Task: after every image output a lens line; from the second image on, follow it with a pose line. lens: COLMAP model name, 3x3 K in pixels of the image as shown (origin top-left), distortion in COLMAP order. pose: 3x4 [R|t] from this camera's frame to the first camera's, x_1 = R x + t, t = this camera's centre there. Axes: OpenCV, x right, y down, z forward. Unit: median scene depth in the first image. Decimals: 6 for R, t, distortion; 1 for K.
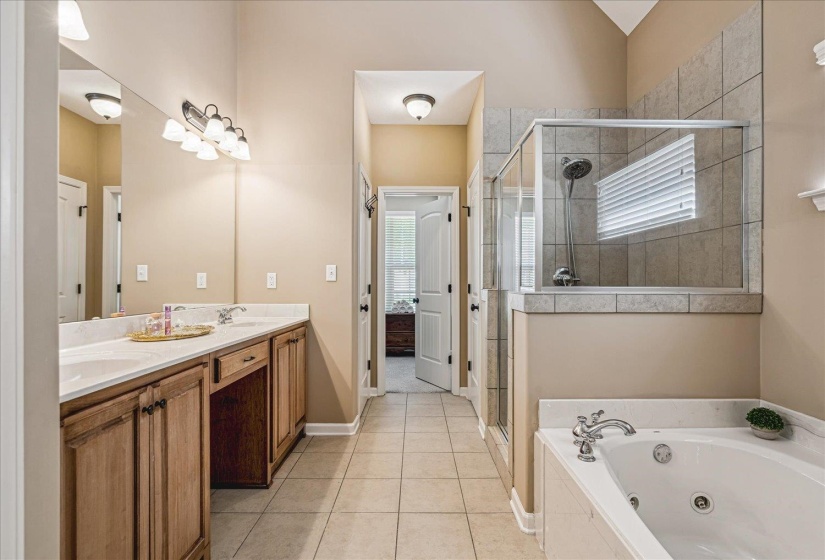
lens RADIAL K [[385.3, 0, 418.9], [0, 385.3, 272.8], [0, 0, 1]] dist [-0.000126, 0.000190]
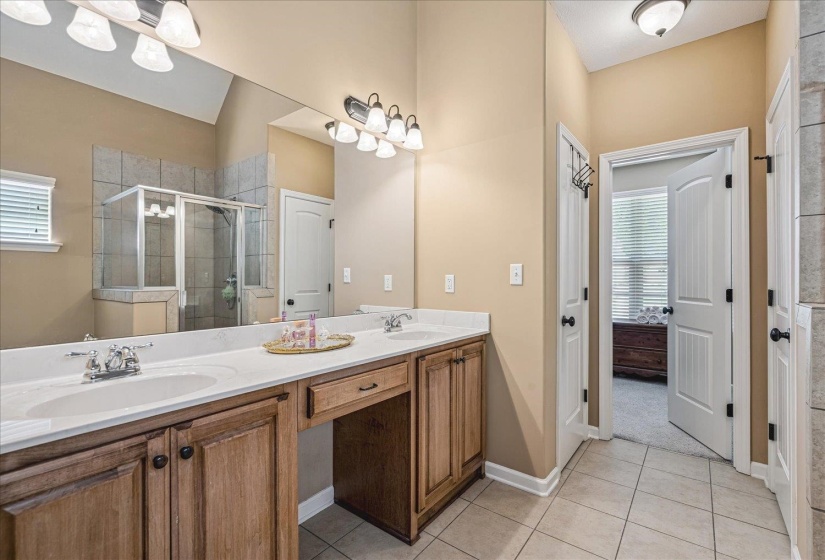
lens RADIAL K [[371.4, 0, 411.0], [0, 371.4, 274.9], [0, 0, 1]] dist [-0.001128, -0.000027]
pose [[0.784469, -0.004938, -0.620149, 0.067995], [0.014714, 0.999835, 0.010652, -0.009163], [0.619994, -0.017481, 0.784412, 0.297424]]
